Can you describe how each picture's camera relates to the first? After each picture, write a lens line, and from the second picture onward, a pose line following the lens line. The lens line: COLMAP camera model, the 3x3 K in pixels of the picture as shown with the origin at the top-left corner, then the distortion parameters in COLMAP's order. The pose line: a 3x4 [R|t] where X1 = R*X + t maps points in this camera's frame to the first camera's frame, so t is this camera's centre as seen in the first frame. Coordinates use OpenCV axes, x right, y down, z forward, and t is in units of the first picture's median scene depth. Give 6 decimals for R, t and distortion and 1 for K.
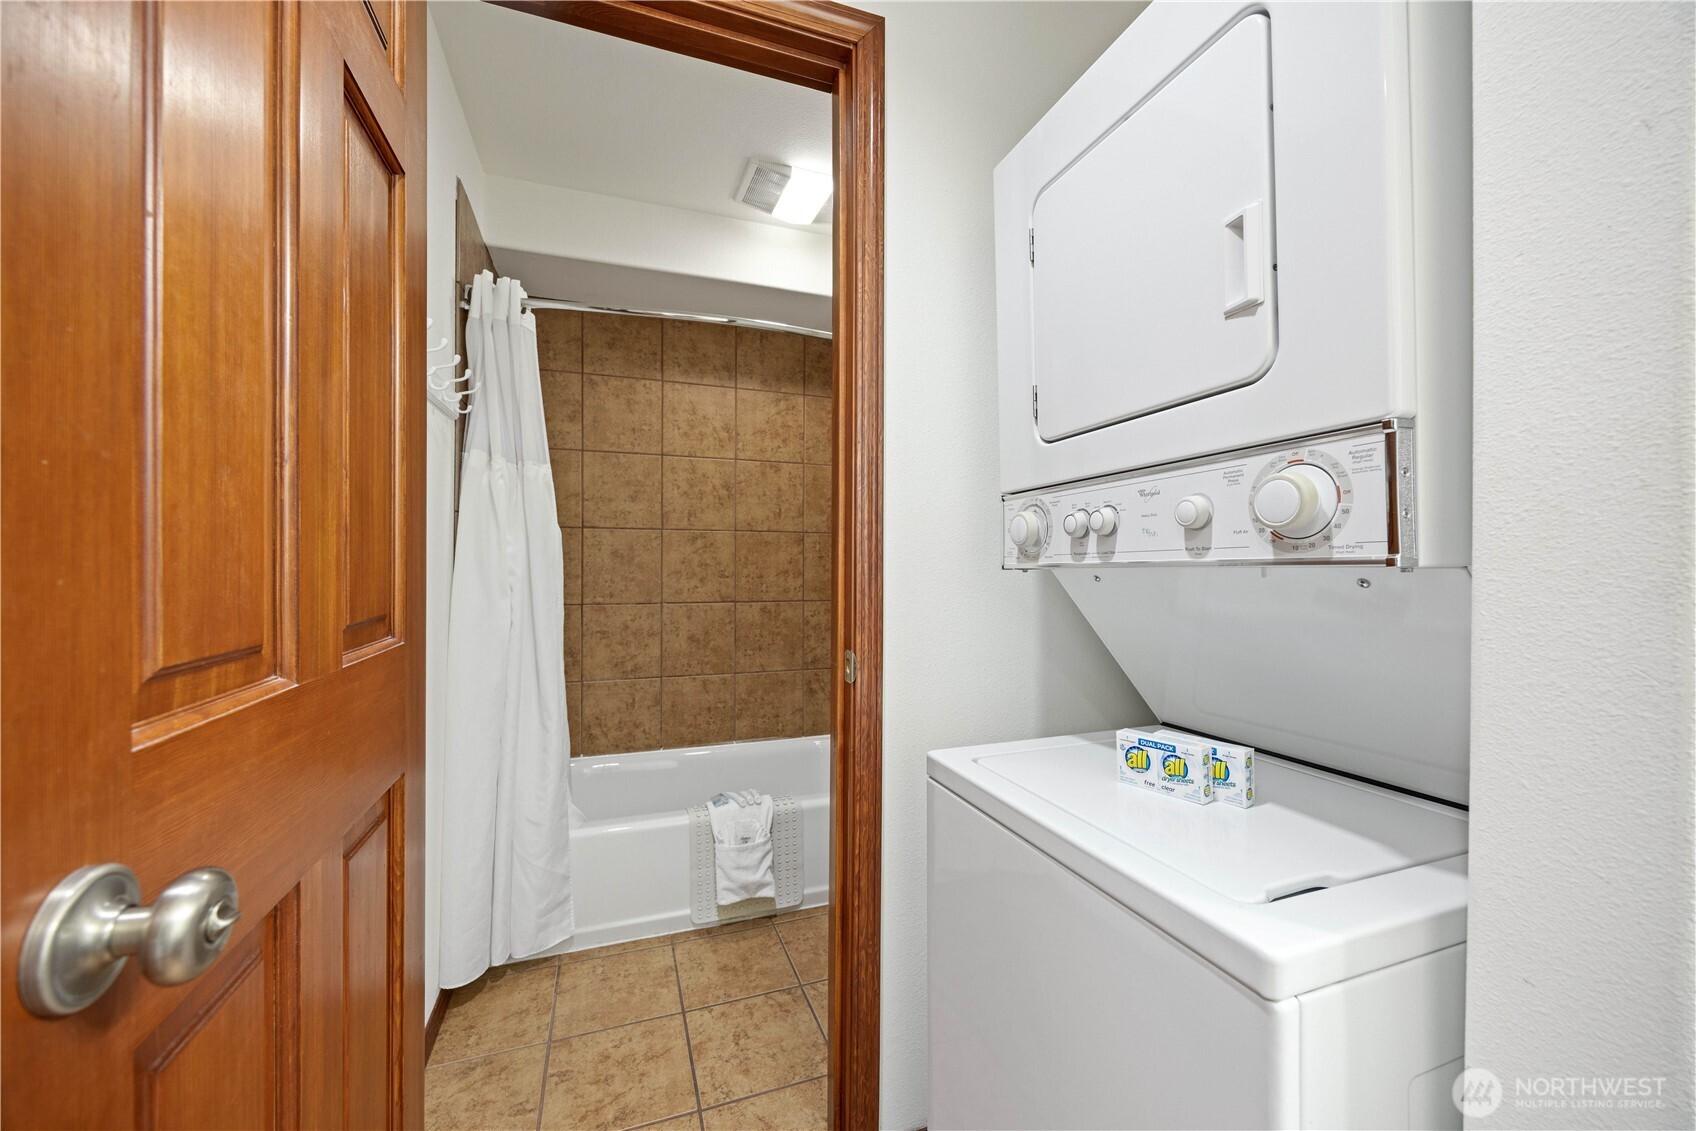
lens RADIAL K [[643.7, 0, 840.2], [0, 643.7, 569.3], [0, 0, 1]] dist [-0.003778, -0.000138]
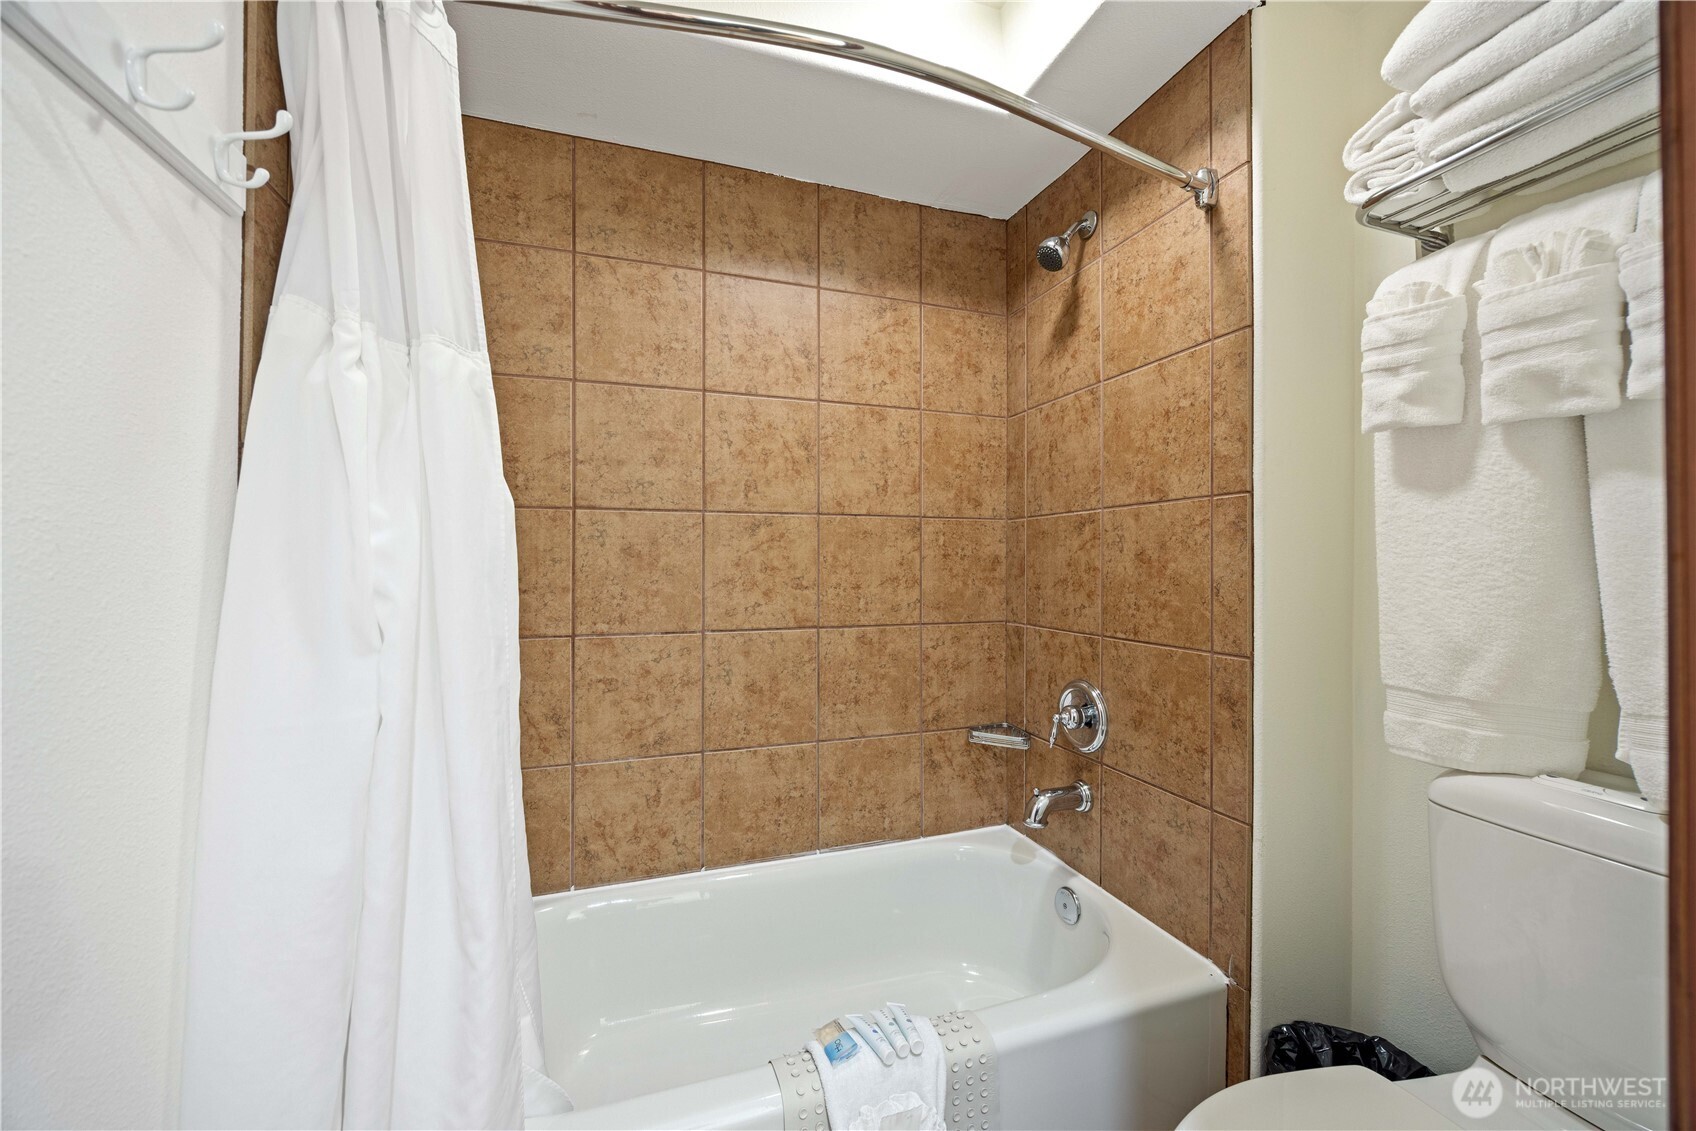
lens RADIAL K [[654.3, 0, 842.0], [0, 654.3, 561.3], [0, 0, 1]] dist [0.000394, -0.000079]
pose [[0.999837, -0.004107, -0.017574, -0.136465], [0.003903, 0.999924, -0.011661, -0.006728], [0.017620, 0.011591, 0.999778, 0.384437]]
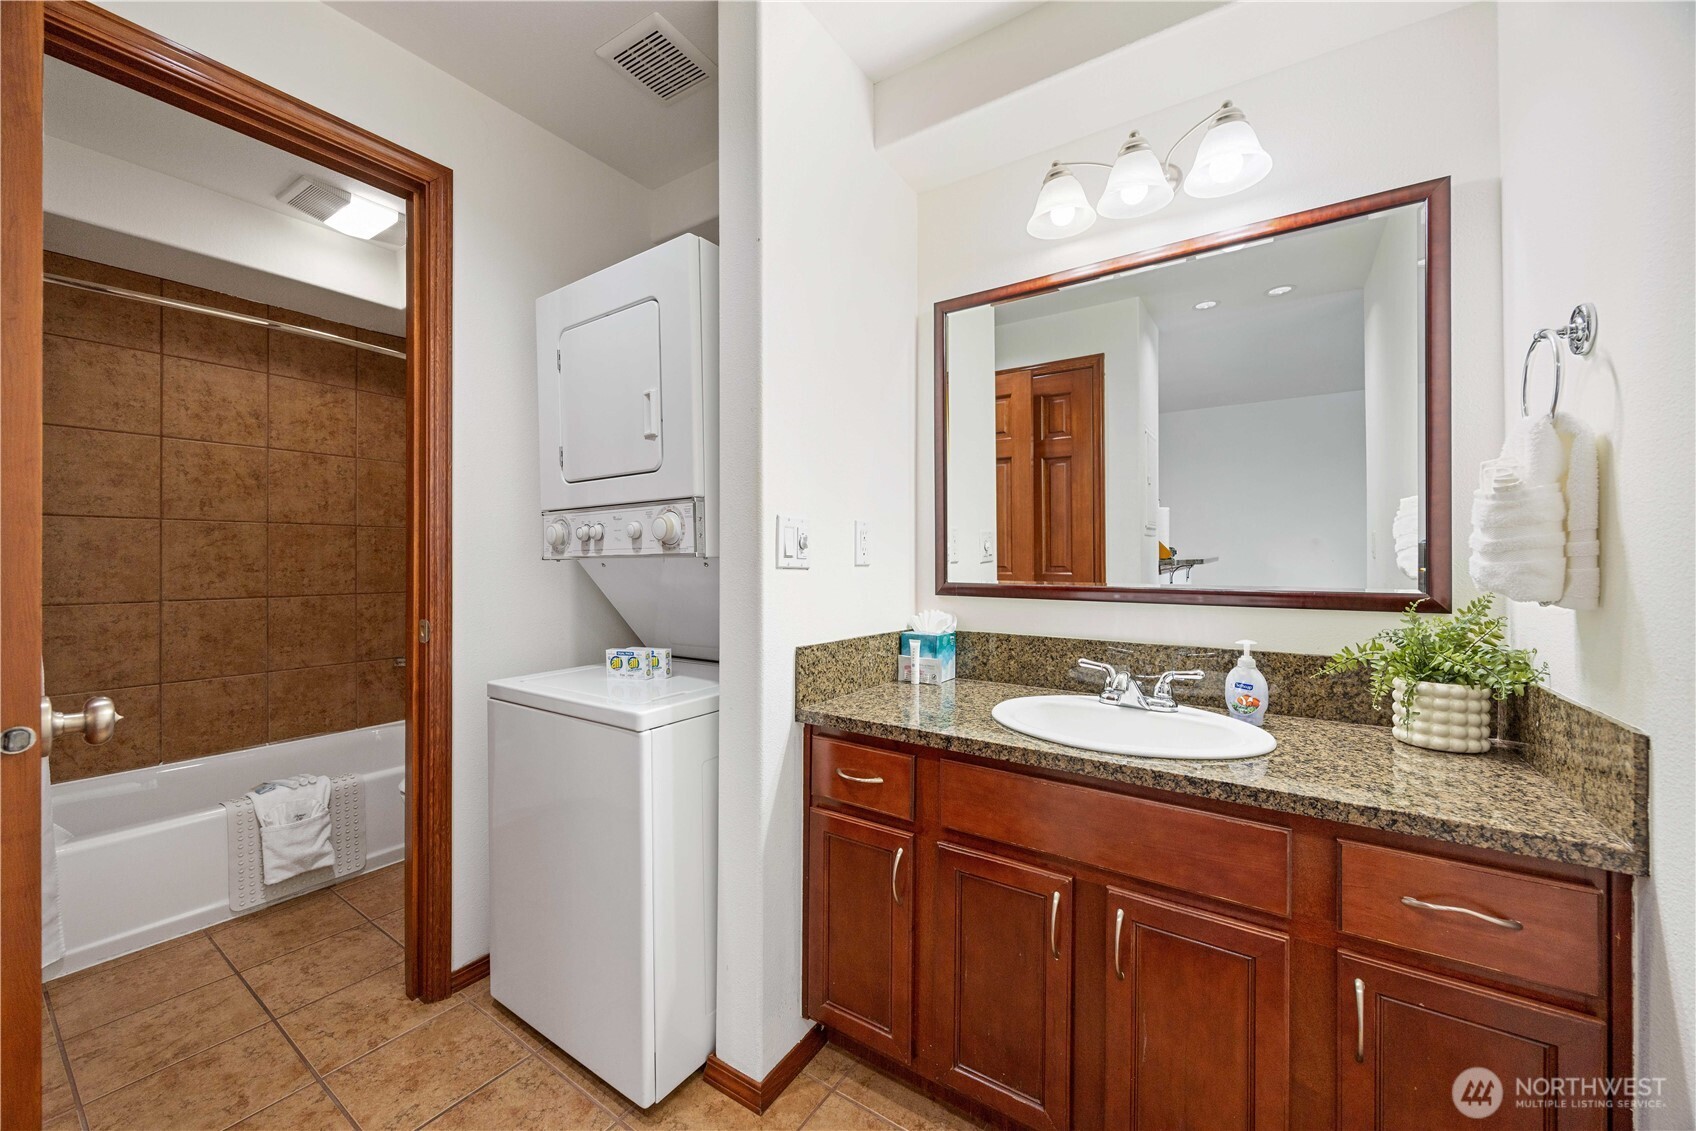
lens RADIAL K [[642.5, 0, 844.6], [0, 642.5, 559.4], [0, 0, 1]] dist [-0.003107, -0.000500]
pose [[0.811118, -0.003717, 0.584871, -0.025956], [0.006735, 0.999973, -0.002984, 0.003634], [-0.584844, 0.006360, 0.811121, -0.288054]]
